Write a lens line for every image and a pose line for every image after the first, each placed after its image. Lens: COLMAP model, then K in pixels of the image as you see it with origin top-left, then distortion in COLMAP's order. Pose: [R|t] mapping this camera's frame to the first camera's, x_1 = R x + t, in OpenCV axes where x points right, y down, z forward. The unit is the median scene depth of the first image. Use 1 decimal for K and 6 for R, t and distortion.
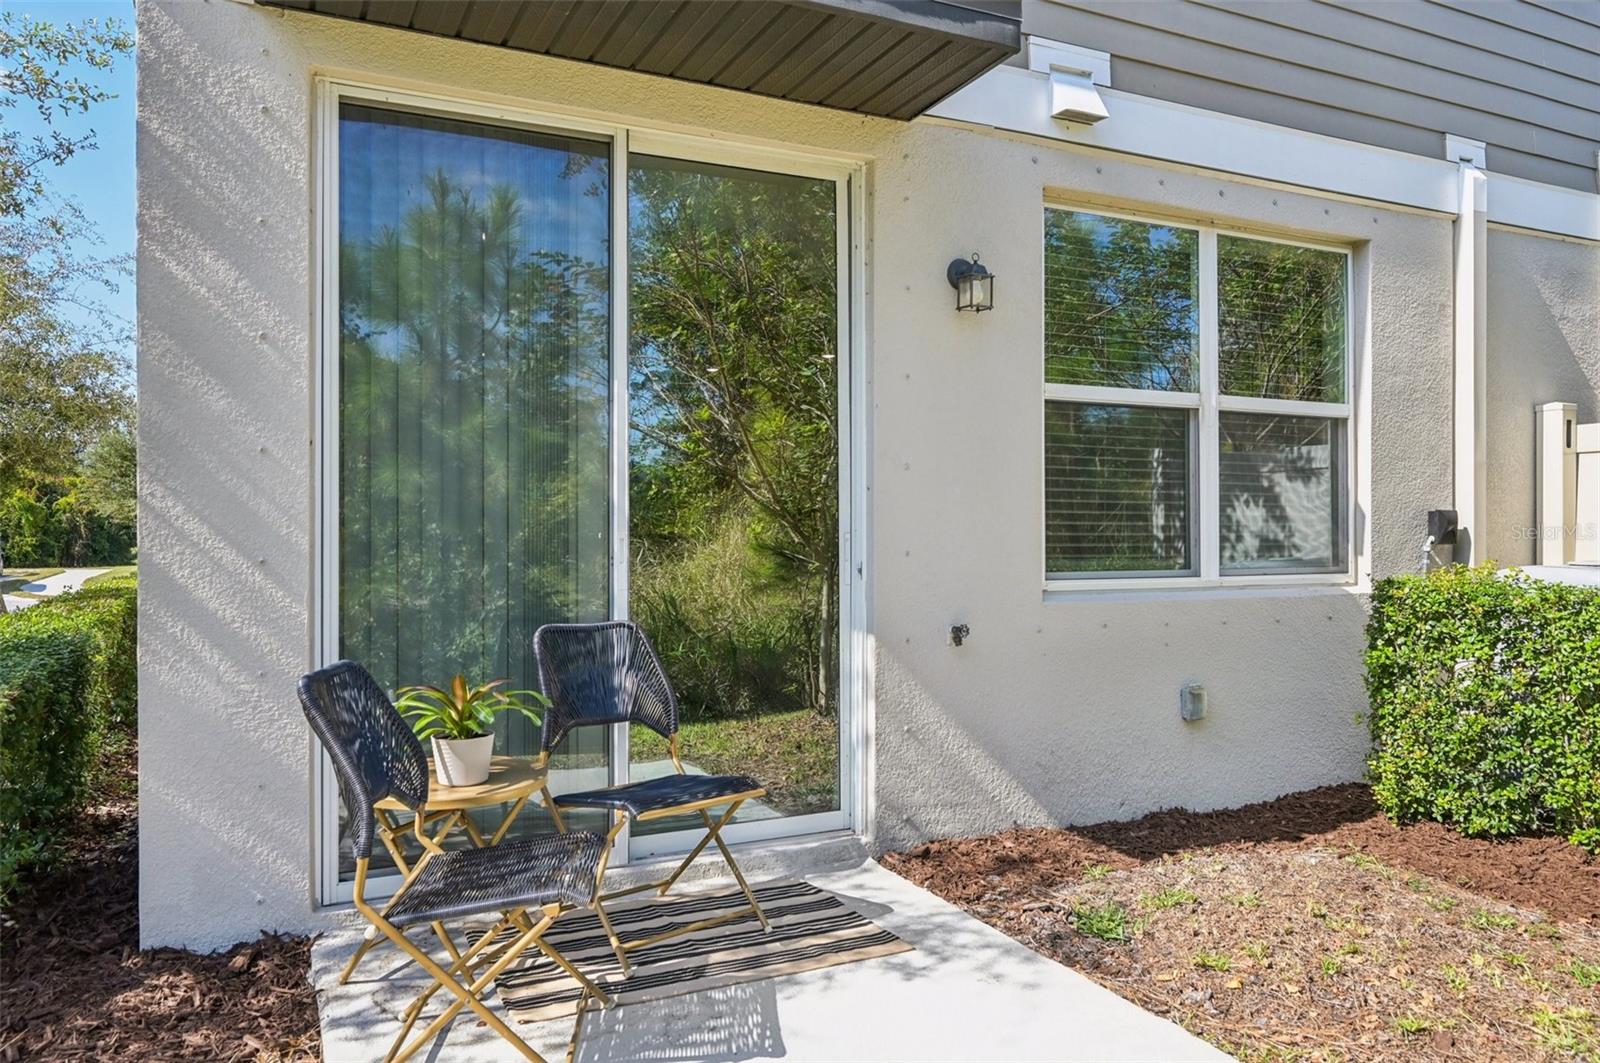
lens RADIAL K [[1124.3, 0, 800.0], [0, 1124.3, 531.5], [0, 0, 1]] dist [-0.006242, -0.001795]
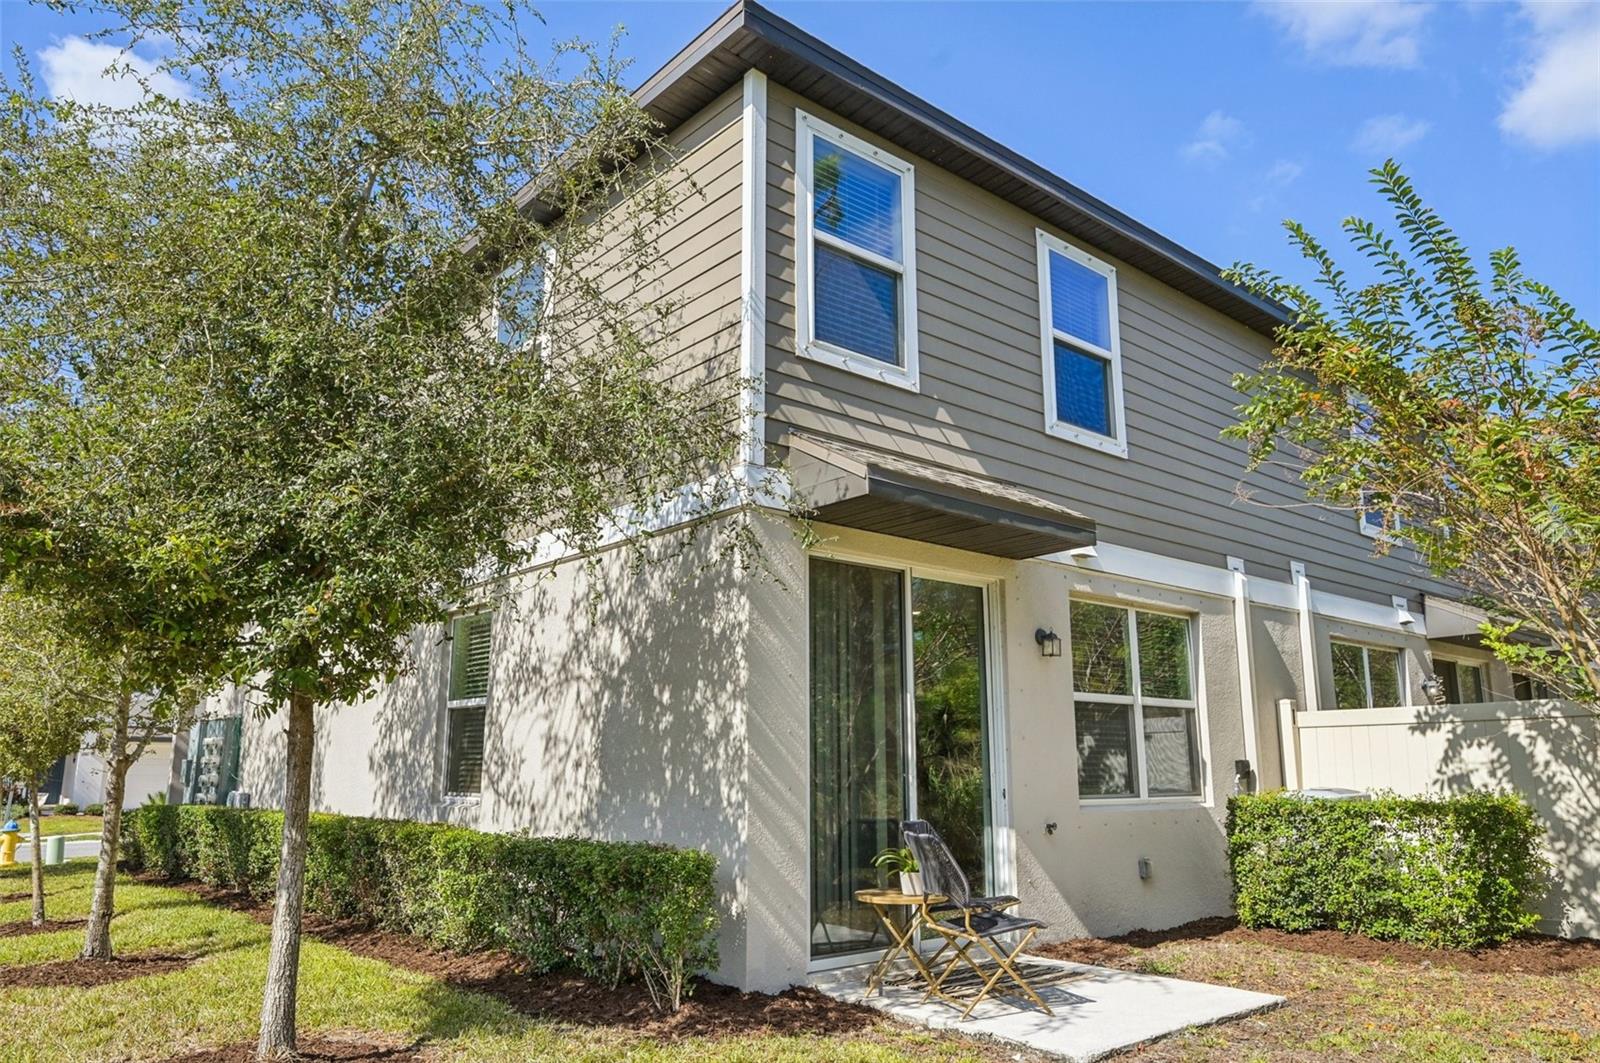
lens RADIAL K [[1106.5, 0, 800.0], [0, 1106.5, 531.5], [0, 0, 1]] dist [-0.006525, -0.000592]
pose [[0.965872, 0.054660, 0.253185, -0.710260], [0.000190, 0.977330, -0.211721, -0.001828], [-0.259018, 0.204544, 0.943966, -0.694005]]
